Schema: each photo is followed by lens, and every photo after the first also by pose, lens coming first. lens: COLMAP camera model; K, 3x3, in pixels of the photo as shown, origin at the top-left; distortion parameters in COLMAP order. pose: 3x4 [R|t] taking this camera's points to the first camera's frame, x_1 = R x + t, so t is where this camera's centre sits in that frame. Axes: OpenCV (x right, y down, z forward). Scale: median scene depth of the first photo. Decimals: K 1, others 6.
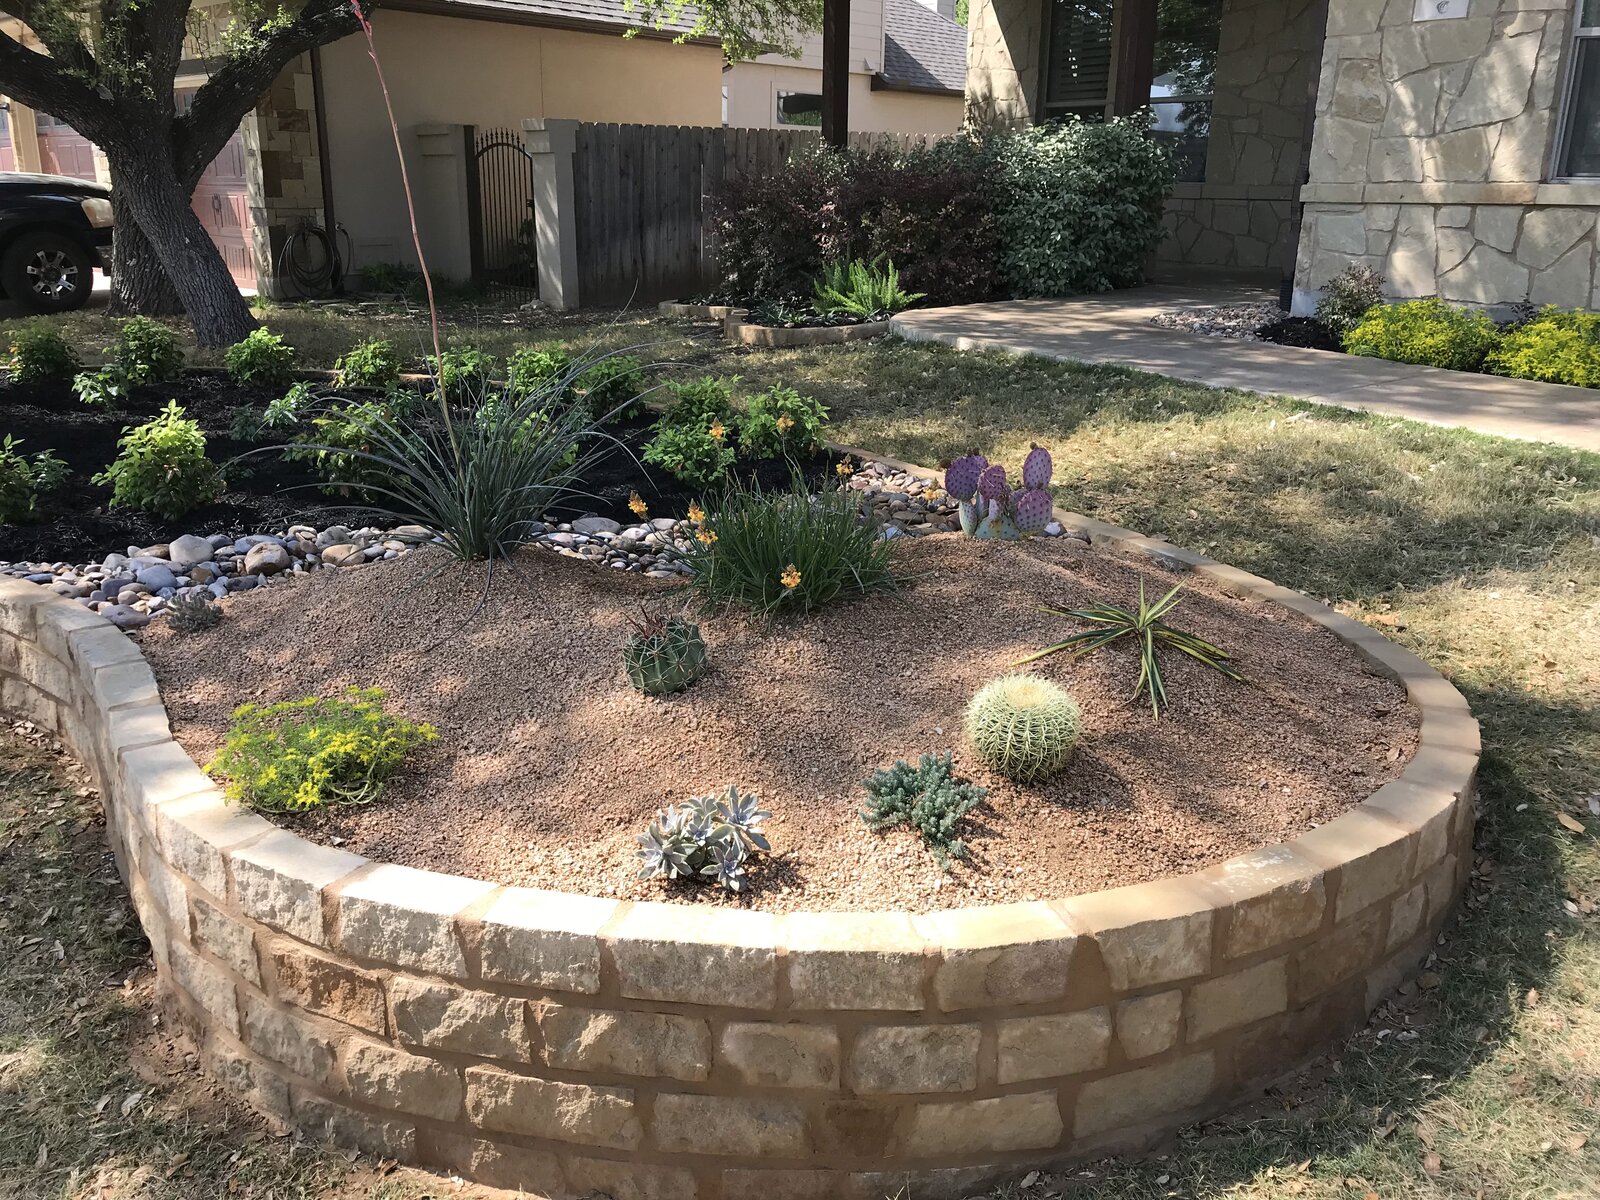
lens RADIAL K [[1339.9, 0, 800.6], [0, 1339.9, 571.7], [0, 0, 1]] dist [0.014818, 0.002738]
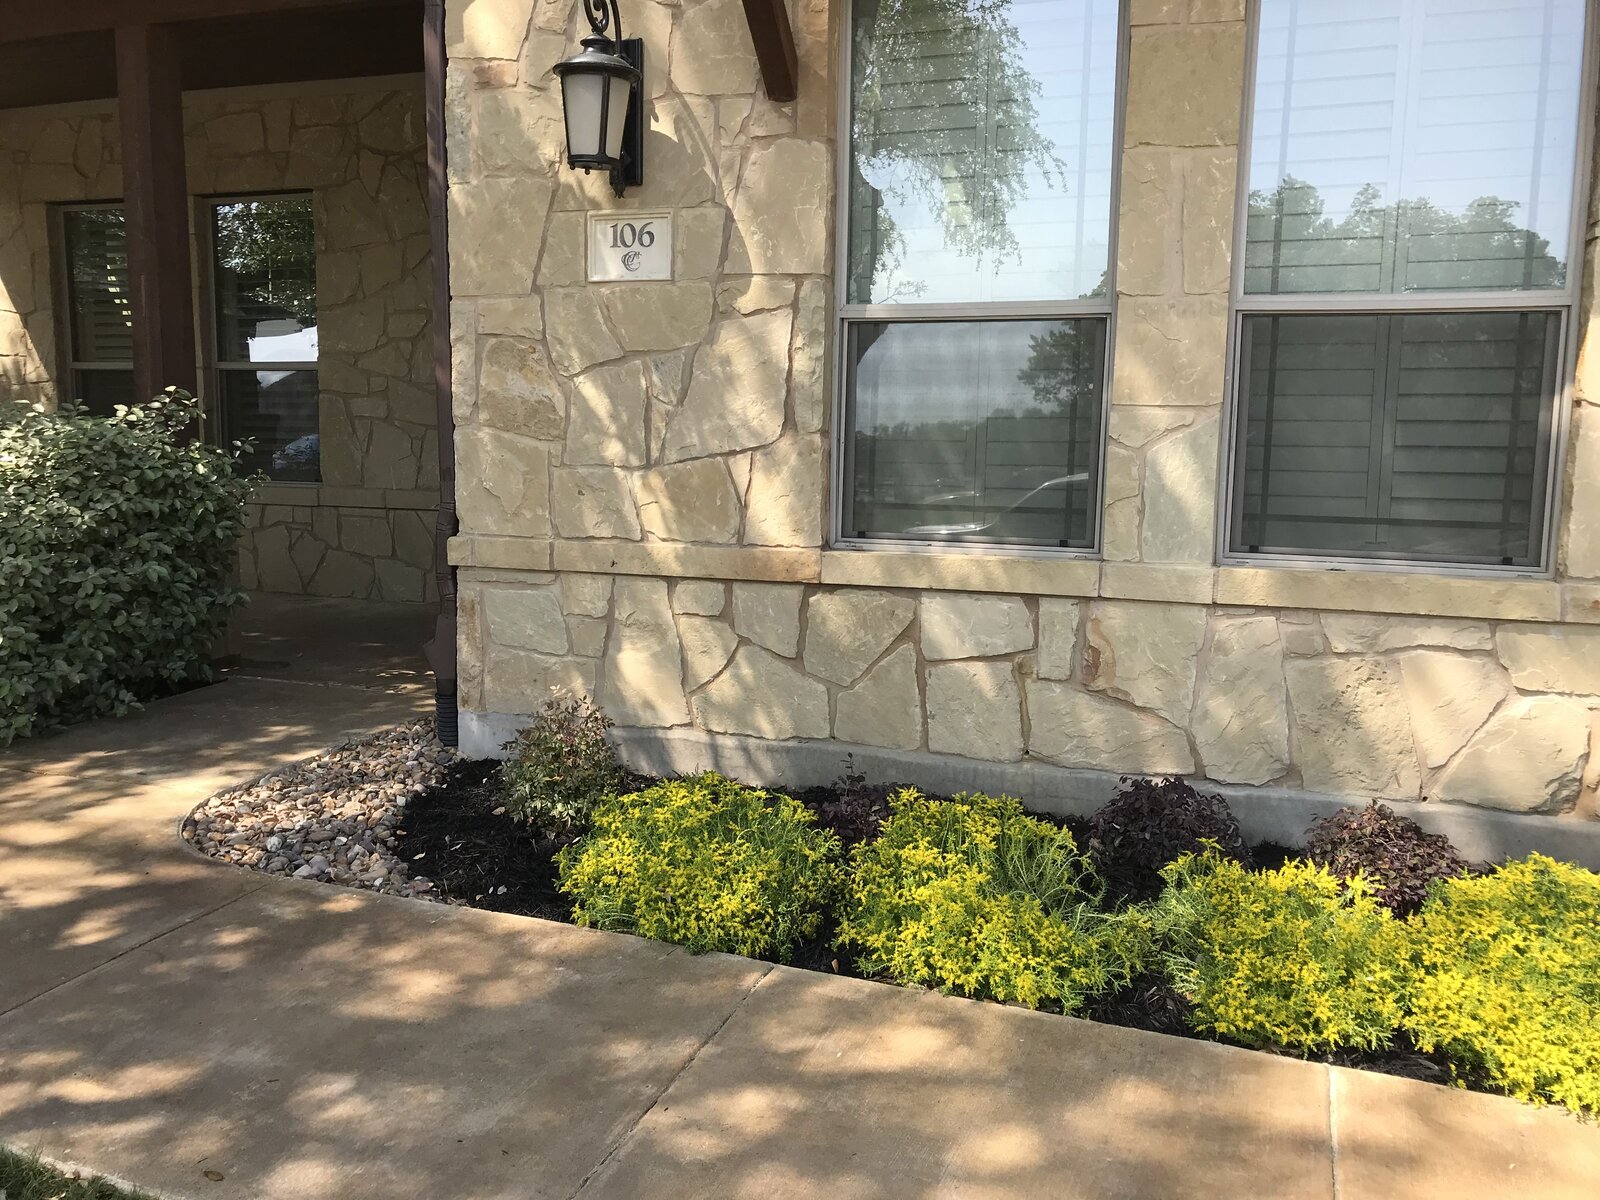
lens RADIAL K [[1294.6, 0, 799.9], [0, 1294.6, 605.4], [0, 0, 1]] dist [0.016898, -0.006740]
pose [[0.831059, -0.079133, 0.550527, 0.203888], [0.153165, 0.984116, -0.089755, -0.200398], [-0.534680, 0.158913, 0.829979, 0.495462]]
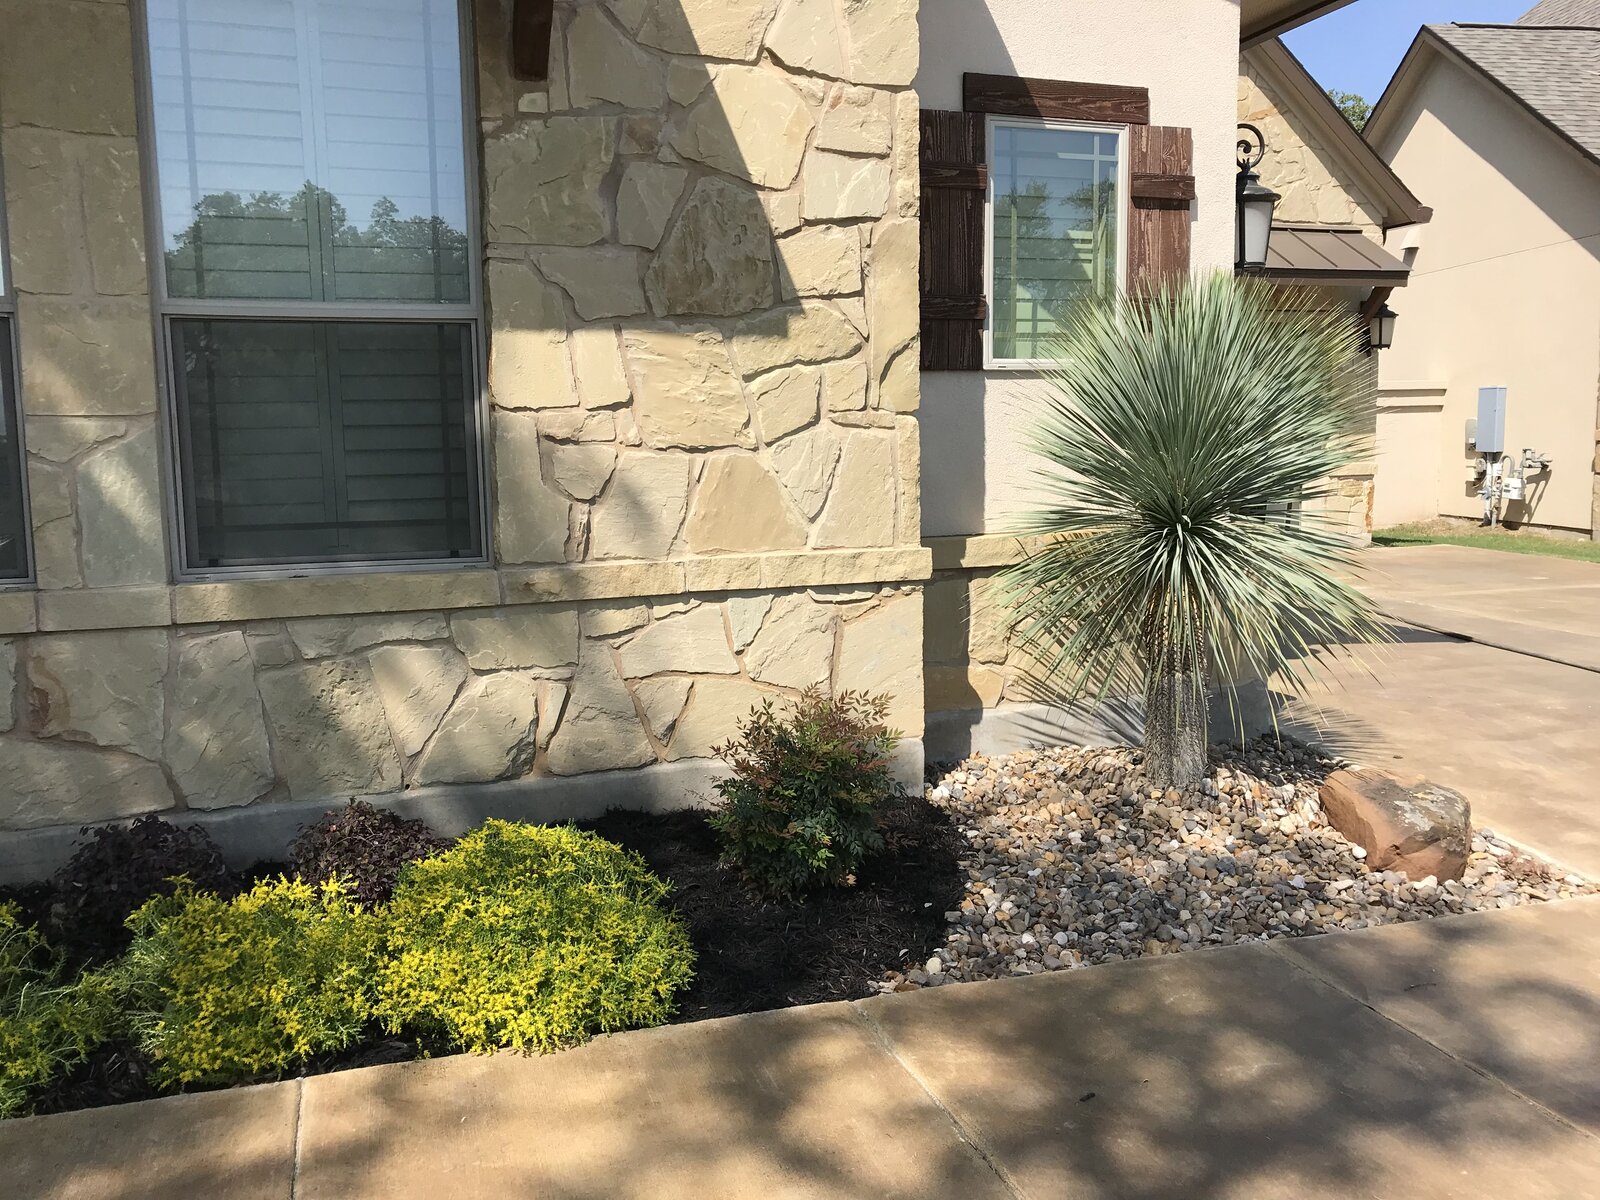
lens RADIAL K [[1297.2, 0, 767.4], [0, 1297.2, 600.9], [0, 0, 1]] dist [0.028446, -0.012521]
pose [[0.314433, -0.142771, 0.938482, 0.235658], [0.284153, 0.957451, 0.050453, -0.192392], [-0.905753, 0.250809, 0.341622, 0.466073]]
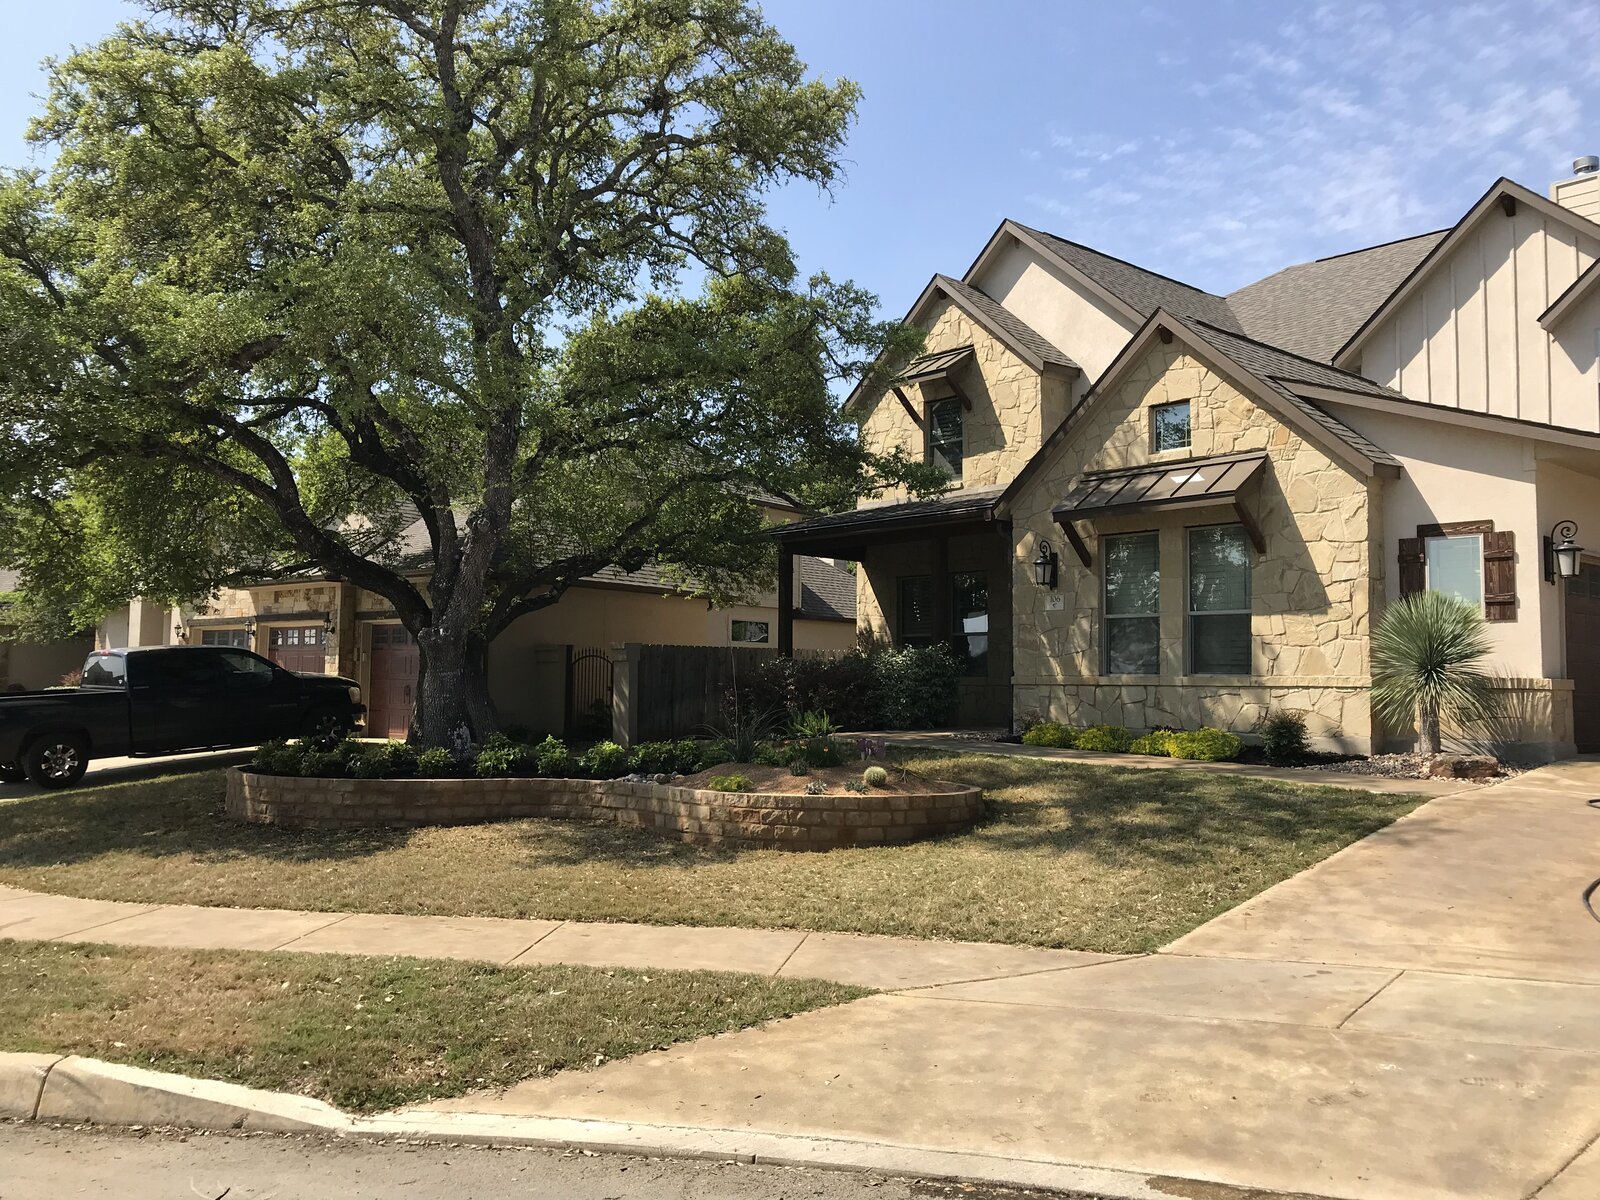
lens RADIAL K [[1323.4, 0, 773.0], [0, 1323.4, 535.7], [0, 0, 1]] dist [0.024781, -0.009215]
pose [[0.998559, 0.005834, 0.053342, -0.143722], [0.015100, 0.923351, -0.383659, 0.350931], [-0.051492, 0.383912, 0.921933, -1.153850]]
